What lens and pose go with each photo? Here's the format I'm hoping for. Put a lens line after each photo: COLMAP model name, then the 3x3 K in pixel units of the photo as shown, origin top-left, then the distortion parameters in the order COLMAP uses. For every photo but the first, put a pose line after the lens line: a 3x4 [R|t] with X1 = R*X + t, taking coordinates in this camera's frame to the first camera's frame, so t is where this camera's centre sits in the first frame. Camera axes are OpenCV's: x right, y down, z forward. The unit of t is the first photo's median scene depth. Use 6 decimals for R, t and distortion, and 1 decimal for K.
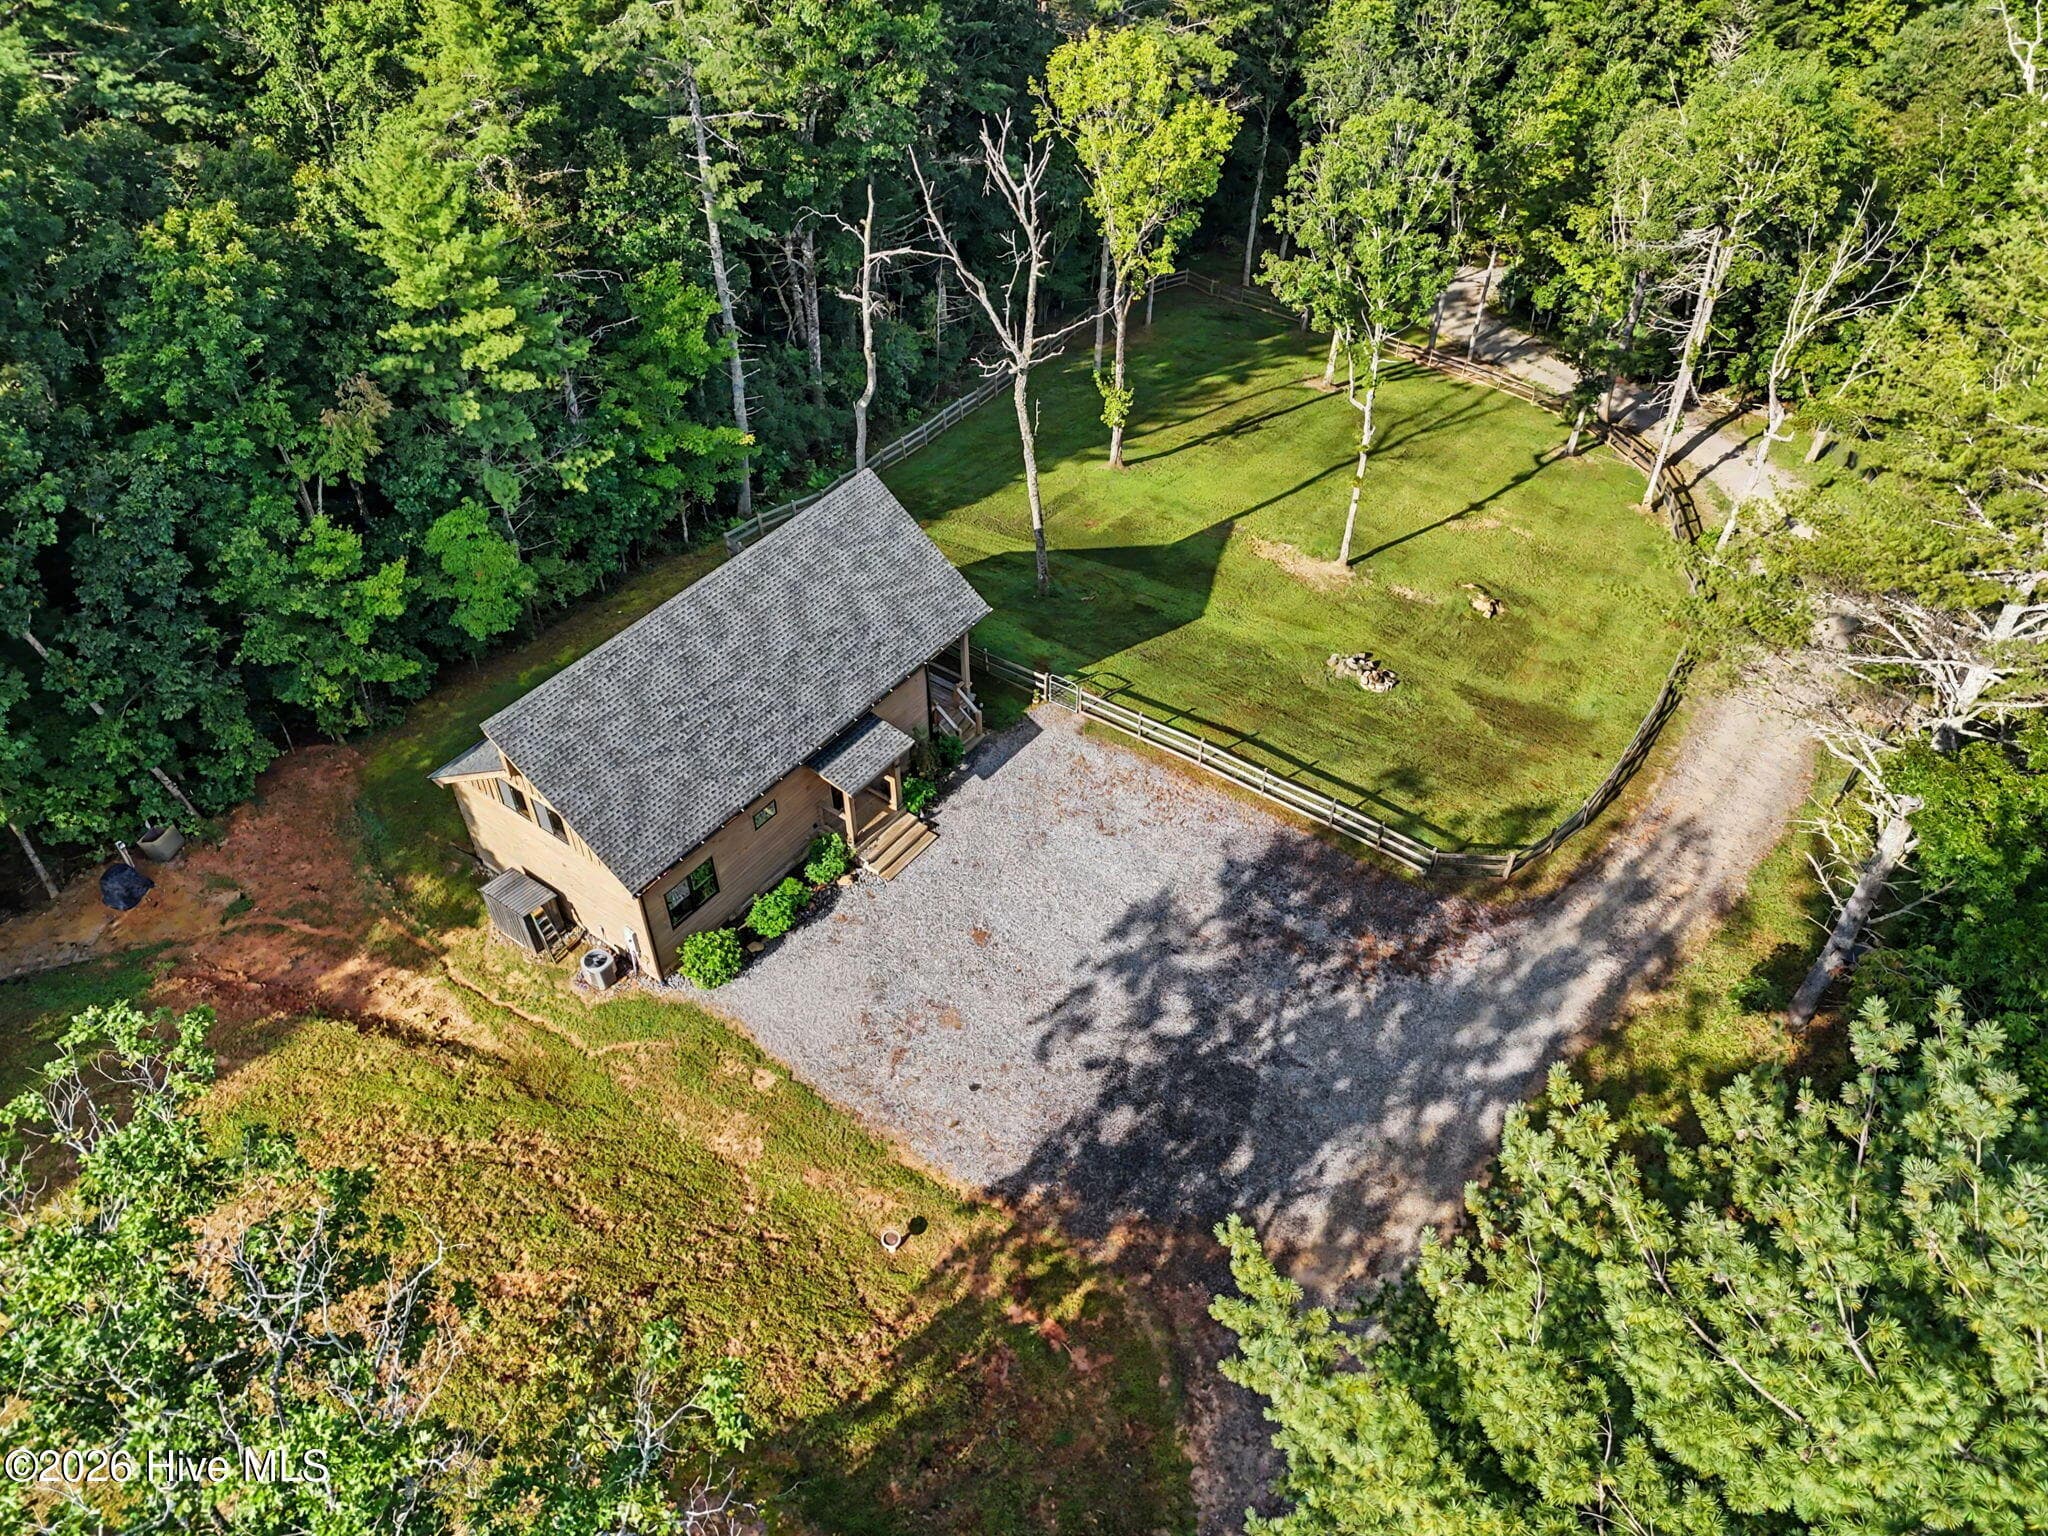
lens RADIAL K [[1504.3, 0, 1024.0], [0, 1504.3, 768.0], [0, 0, 1]] dist [0.073642, -0.071284]
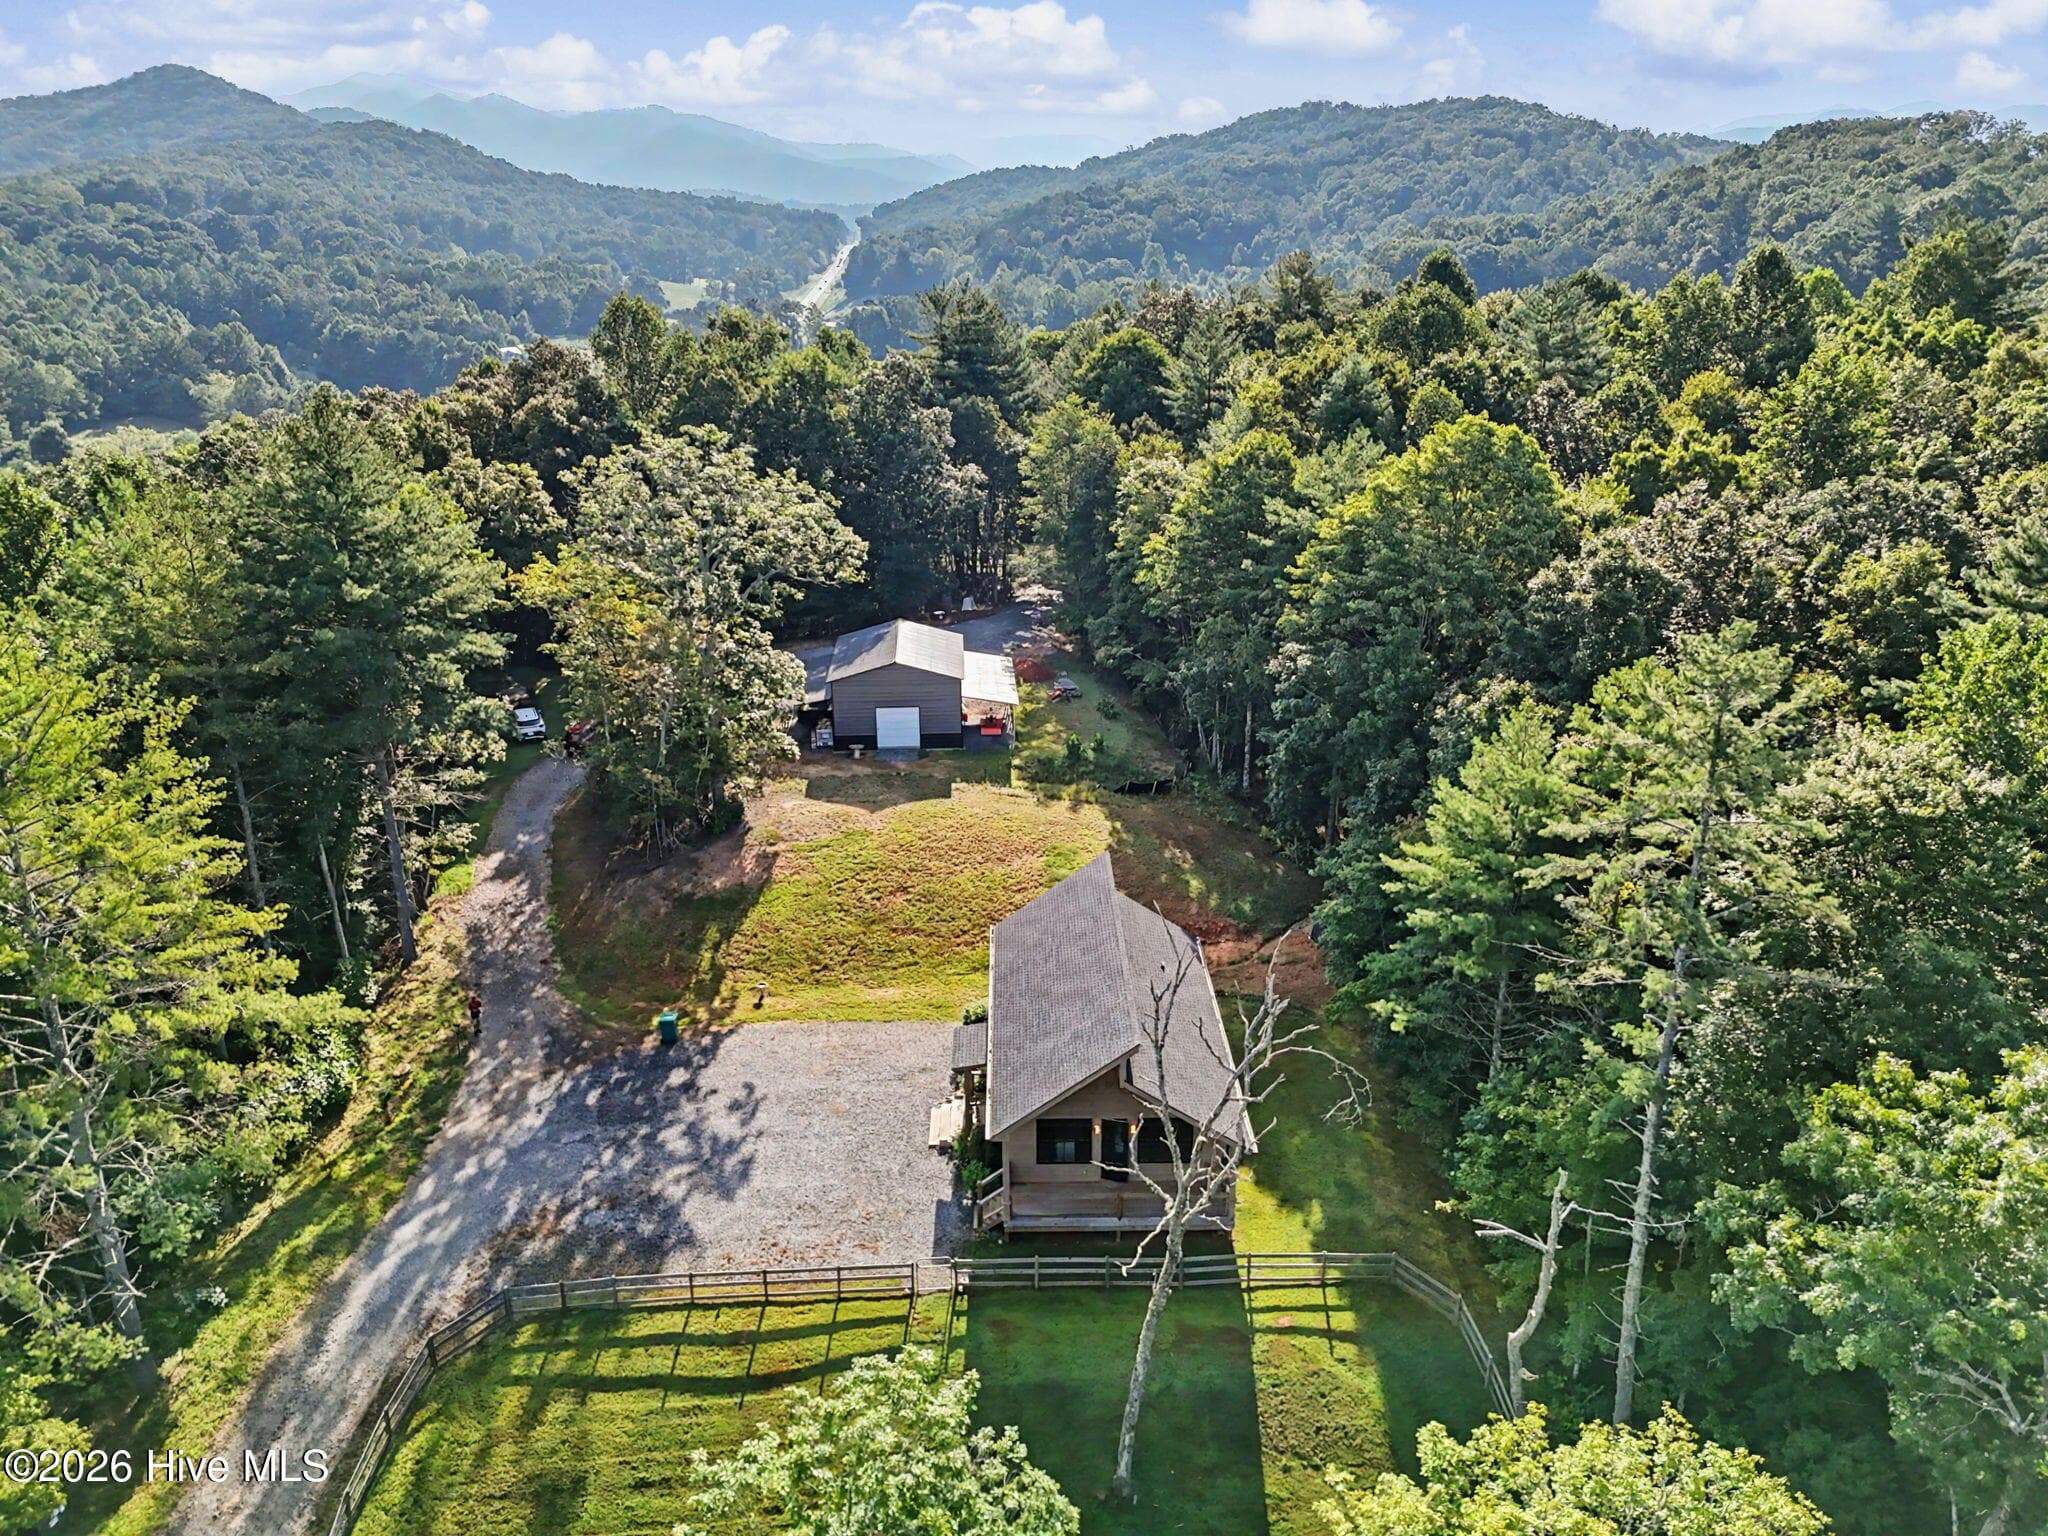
lens RADIAL K [[1504.3, 0, 1024.0], [0, 1504.3, 768.0], [0, 0, 1]] dist [0.073642, -0.071284]
pose [[-0.800519, 0.211048, -0.560917, 0.523430], [-0.393157, 0.521462, 0.757301, -1.116770], [0.452324, 0.826762, -0.334466, 1.285426]]
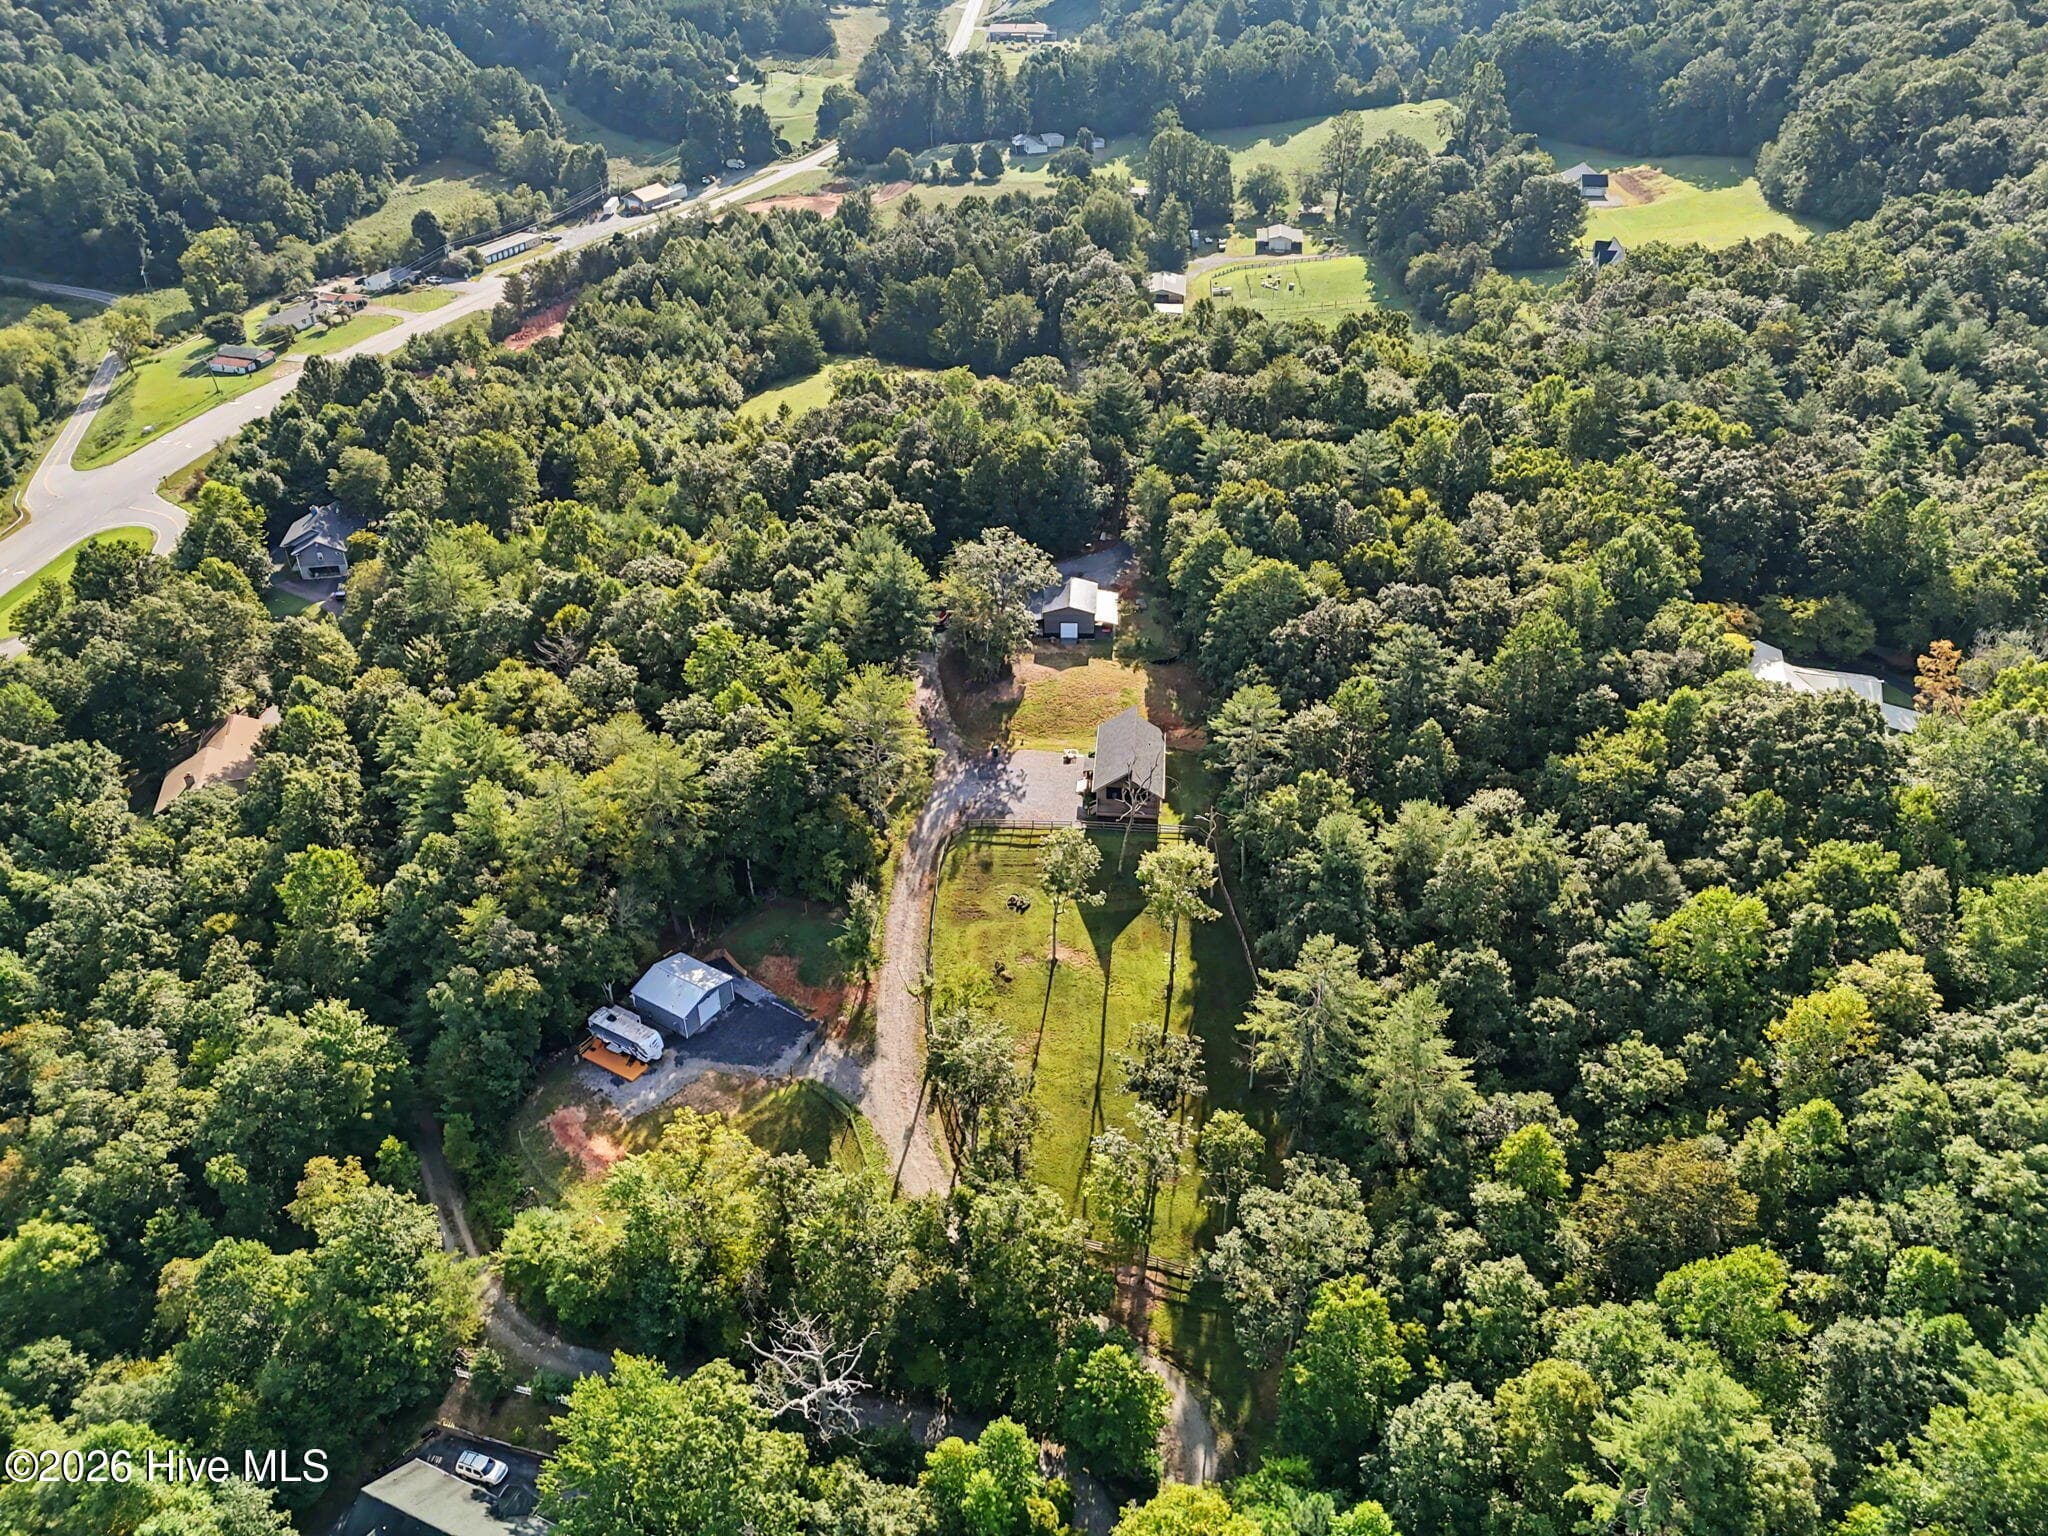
lens RADIAL K [[1504.3, 0, 1024.0], [0, 1504.3, 768.0], [0, 0, 1]] dist [0.073642, -0.071284]
pose [[-0.858611, 0.285016, -0.426091, 1.939471], [-0.338819, 0.308231, 0.888929, -3.862395], [0.384693, 0.907612, -0.168081, 1.708046]]
